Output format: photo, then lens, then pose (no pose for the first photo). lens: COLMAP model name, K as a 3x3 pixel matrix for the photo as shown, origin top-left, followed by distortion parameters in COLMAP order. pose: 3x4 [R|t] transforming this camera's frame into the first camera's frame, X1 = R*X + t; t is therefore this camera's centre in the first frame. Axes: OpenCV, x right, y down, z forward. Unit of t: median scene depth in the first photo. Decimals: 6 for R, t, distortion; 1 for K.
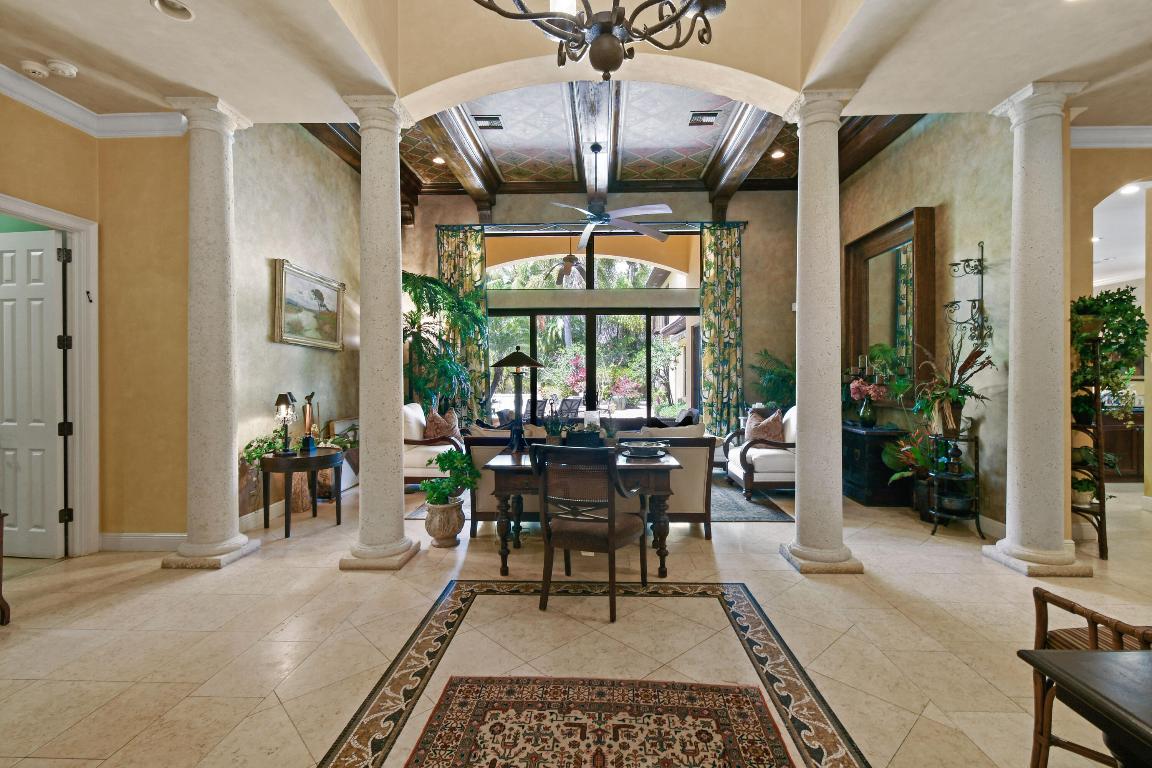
lens RADIAL K [[519.4, 0, 579.2], [0, 519.4, 379.6], [0, 0, 1]] dist [0.001918, 0.000275]
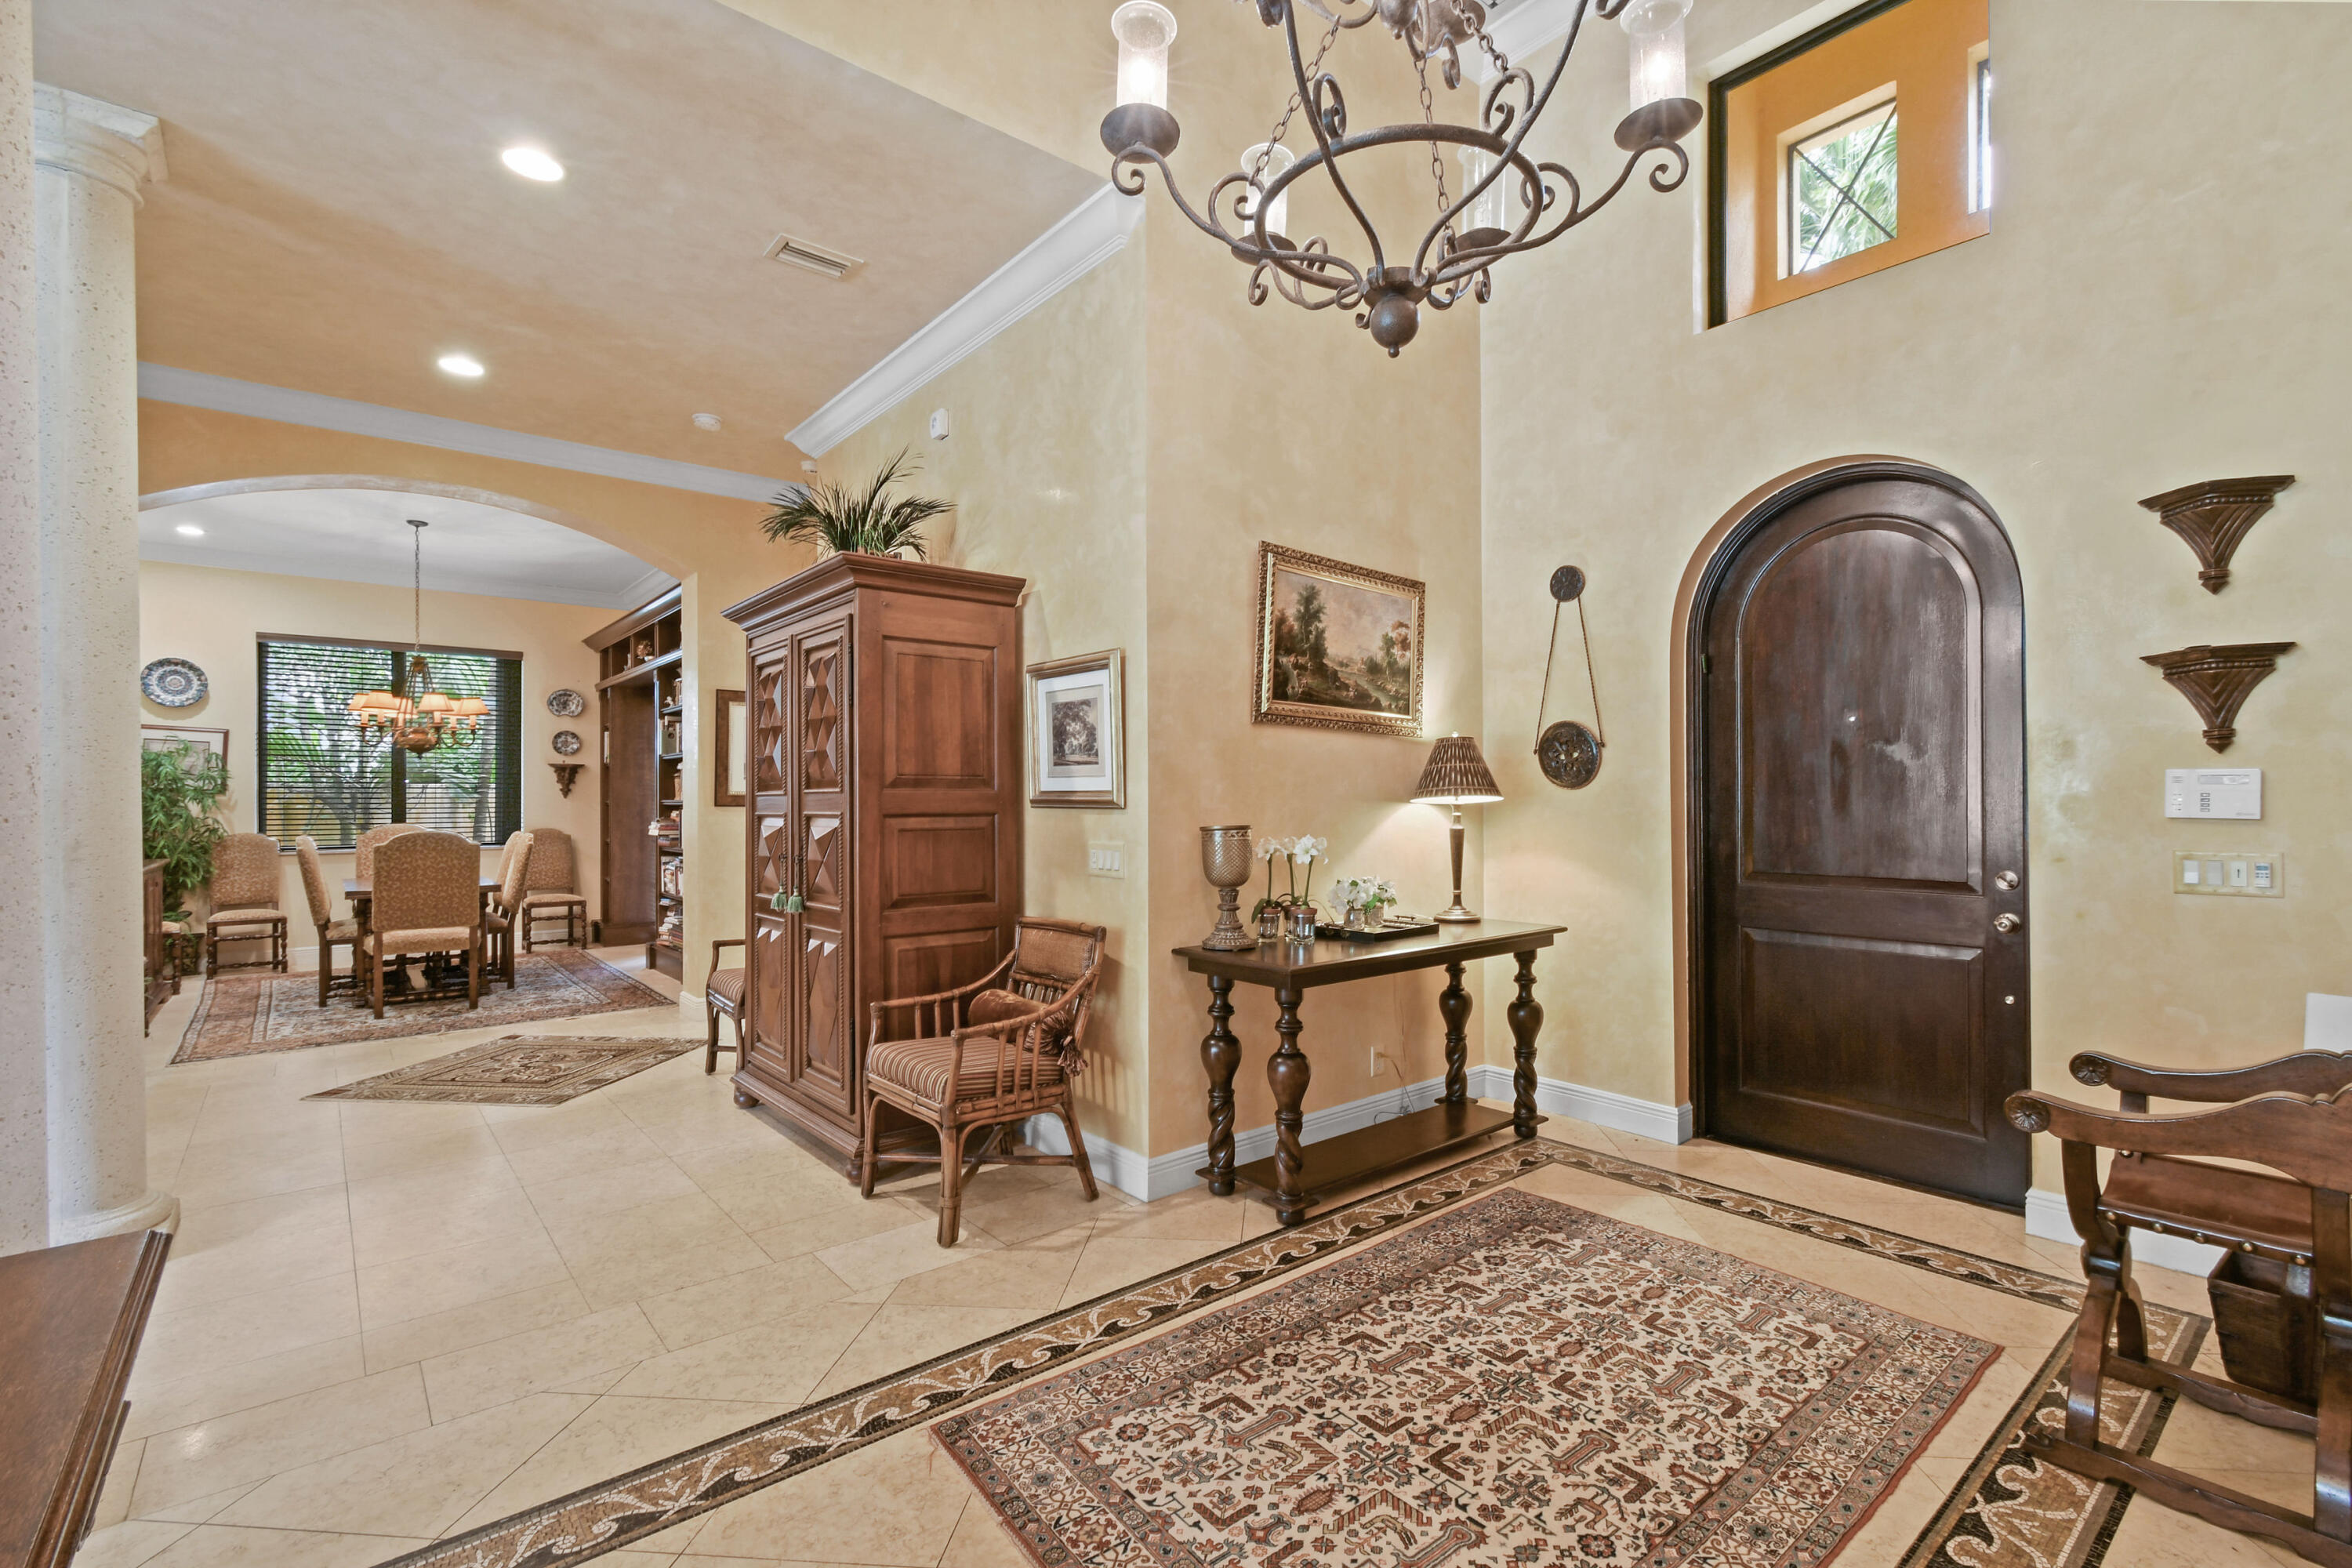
lens RADIAL K [[1060.5, 0, 1177.3], [0, 1060.5, 794.9], [0, 0, 1]] dist [0.001918, 0.000275]
pose [[-0.667751, 0.009624, 0.744322, -0.218353], [0.010638, 0.999938, -0.003385, 0.000971], [-0.744308, 0.005657, -0.667812, 0.579180]]
